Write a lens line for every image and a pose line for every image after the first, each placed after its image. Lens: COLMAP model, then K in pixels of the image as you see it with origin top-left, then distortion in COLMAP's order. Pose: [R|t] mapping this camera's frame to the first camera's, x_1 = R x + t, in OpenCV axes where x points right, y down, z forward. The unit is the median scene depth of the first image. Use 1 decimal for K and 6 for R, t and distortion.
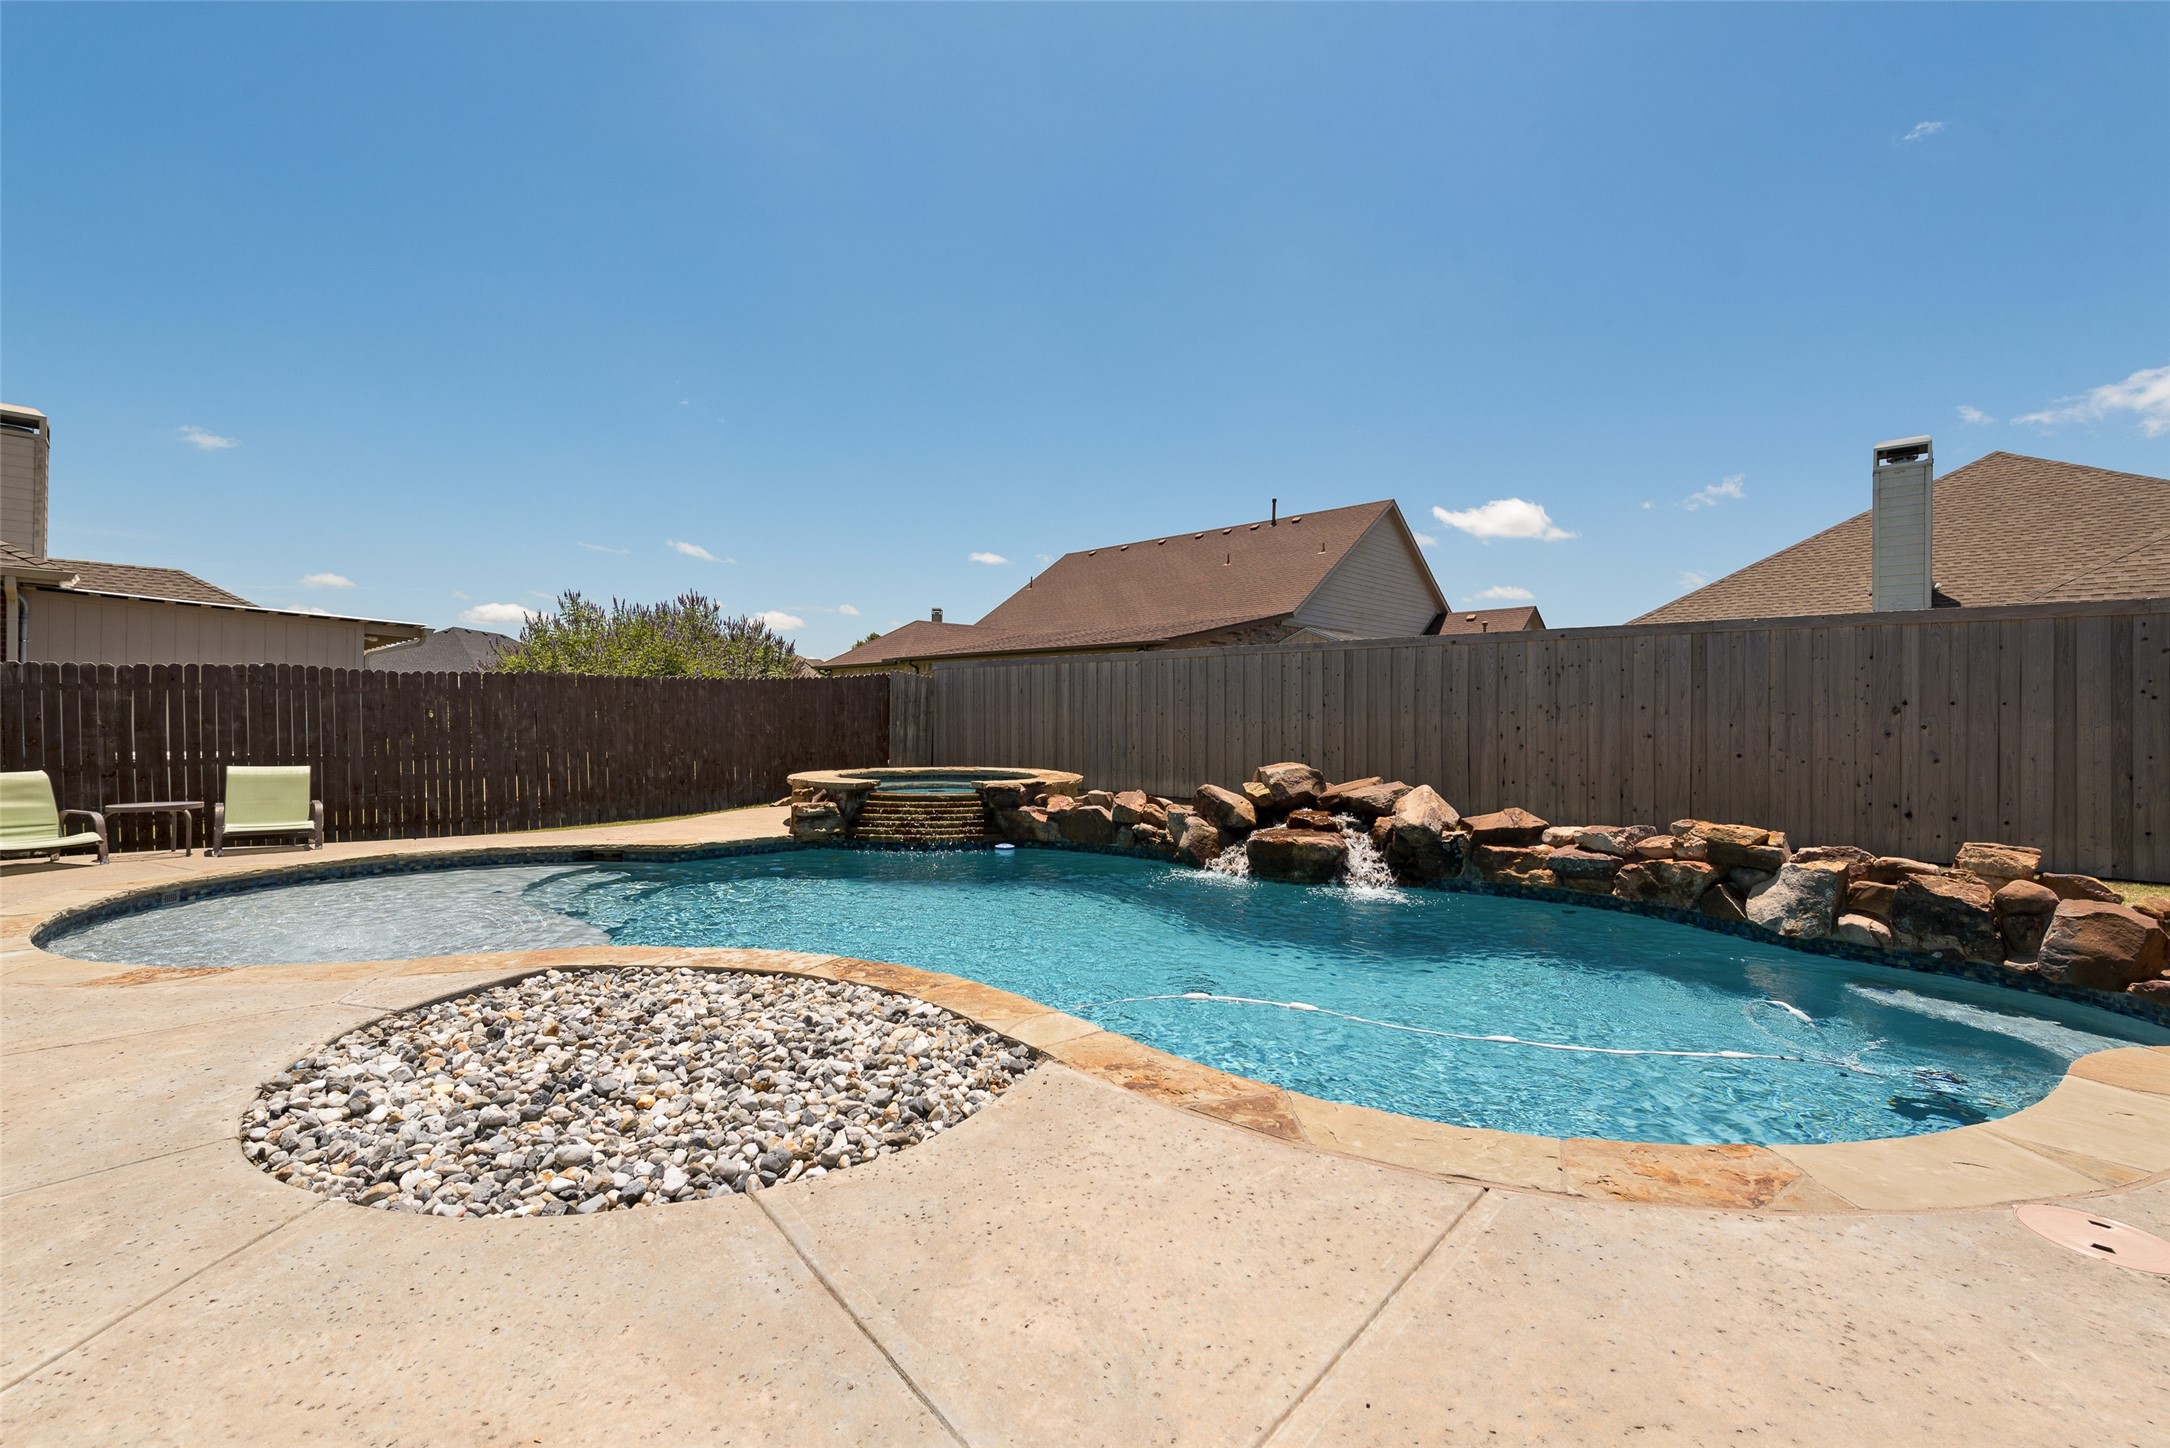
lens RADIAL K [[911.8, 0, 1086.4], [0, 911.8, 712.1], [0, 0, 1]] dist [0.001446, -0.000108]
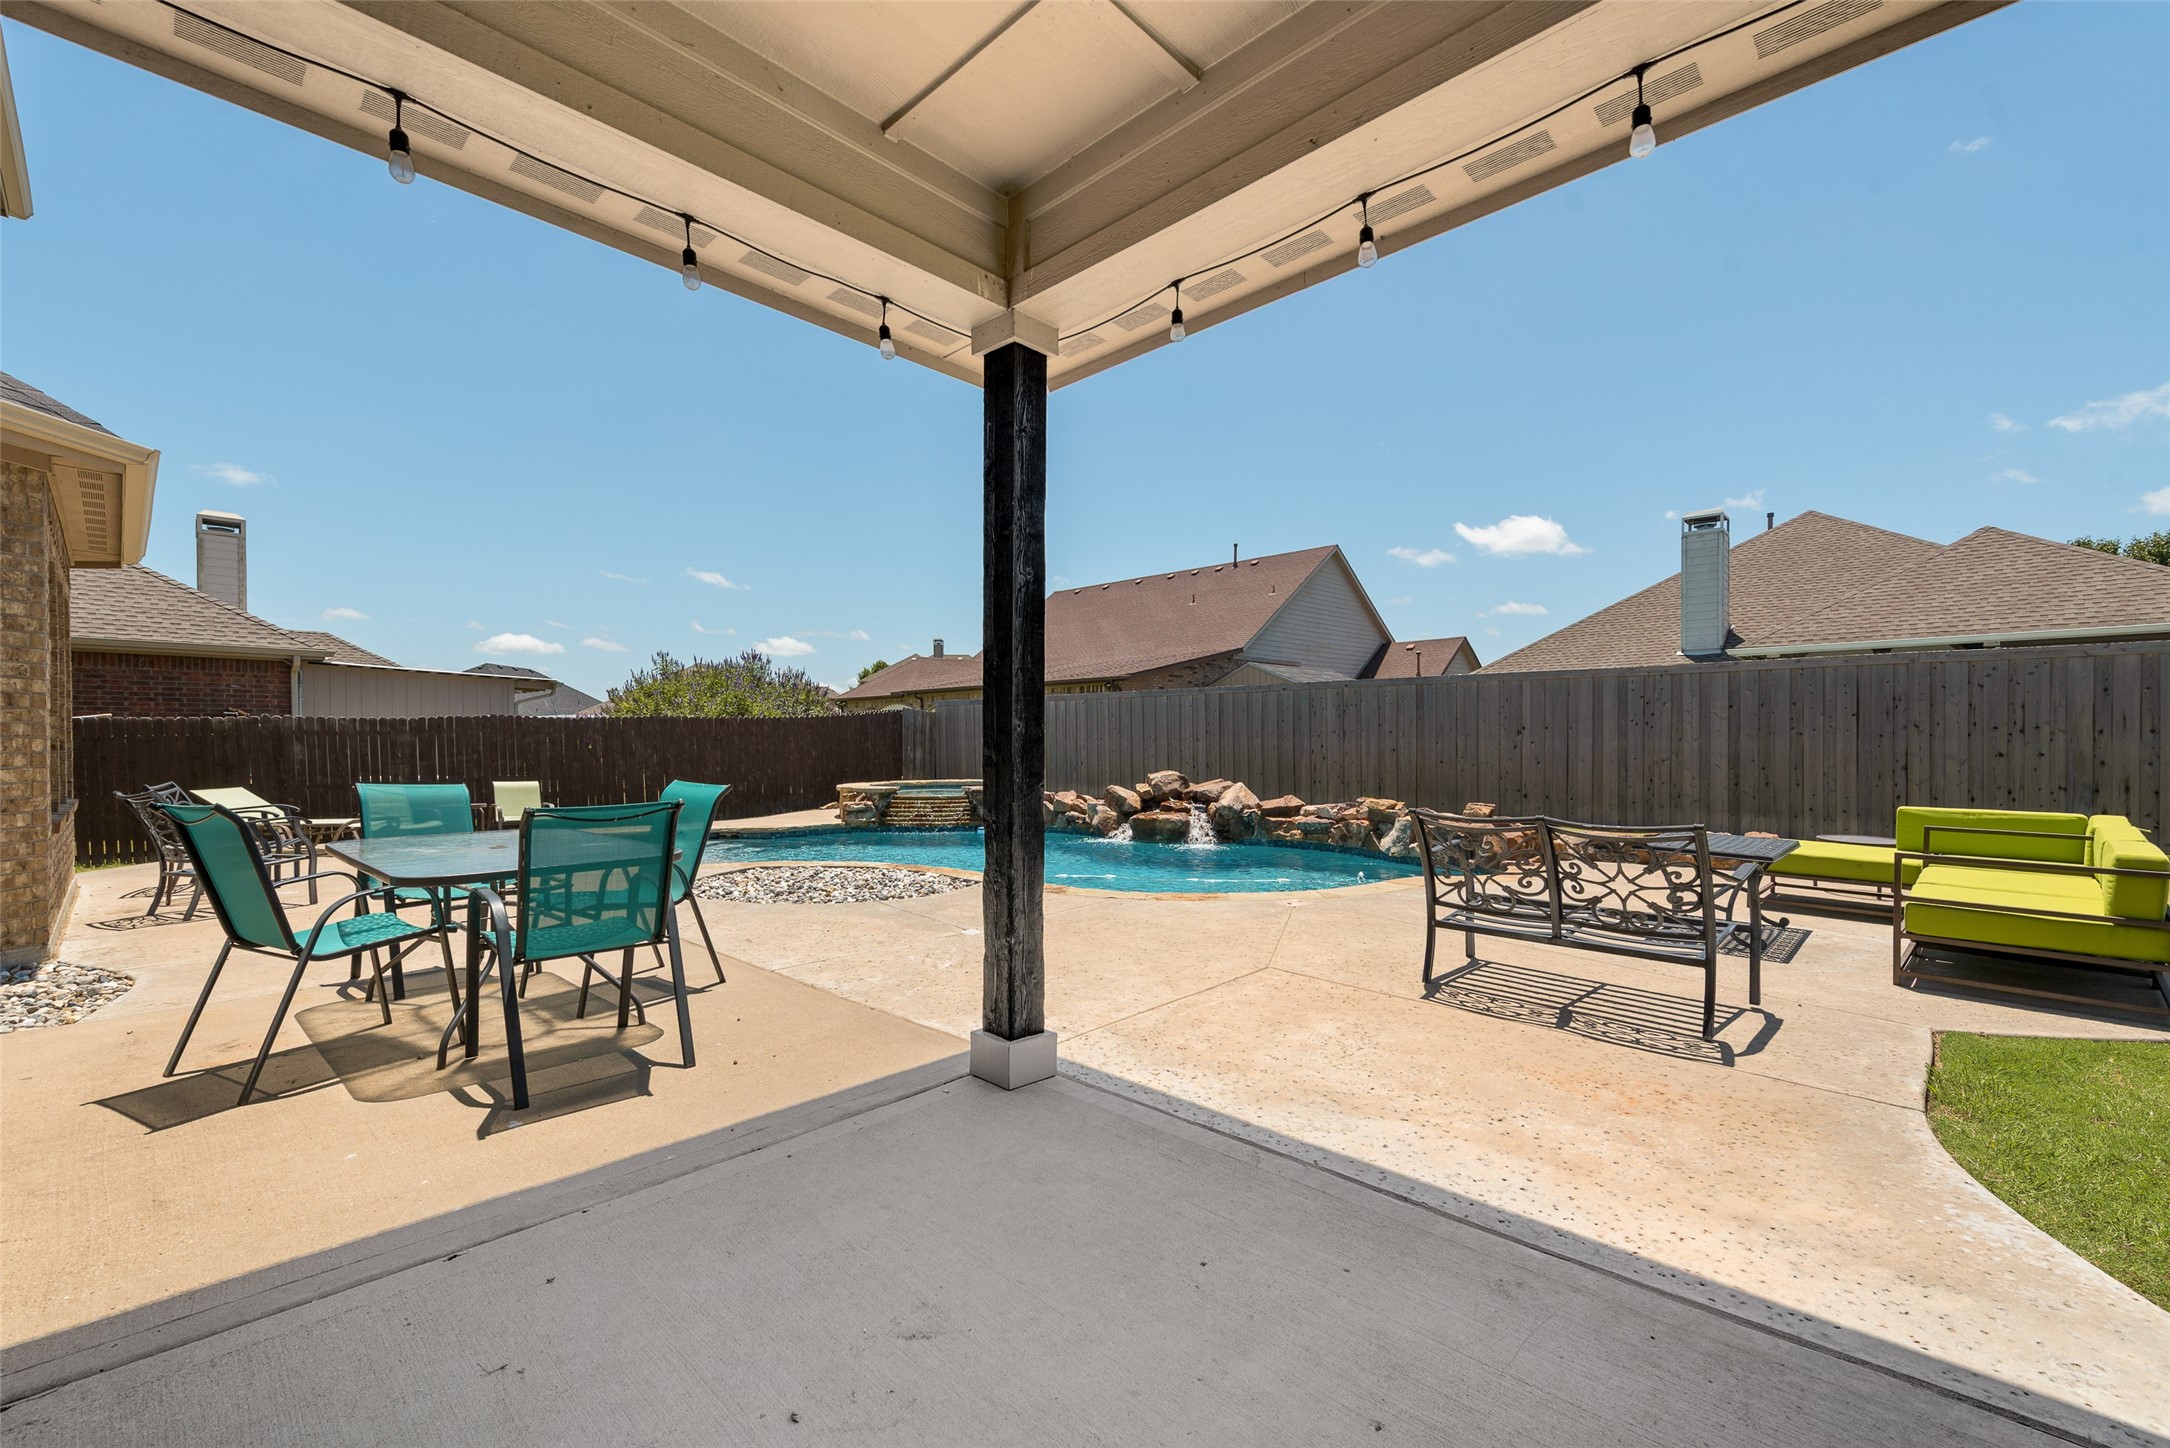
lens RADIAL K [[911.8, 0, 1081.2], [0, 911.8, 741.4], [0, 0, 1]] dist [0.001446, -0.000108]
pose [[0.999853, -0.014273, -0.009453, 0.087101], [0.014357, 0.999857, 0.008937, -0.009204], [0.009324, -0.009072, 0.999915, -0.503230]]
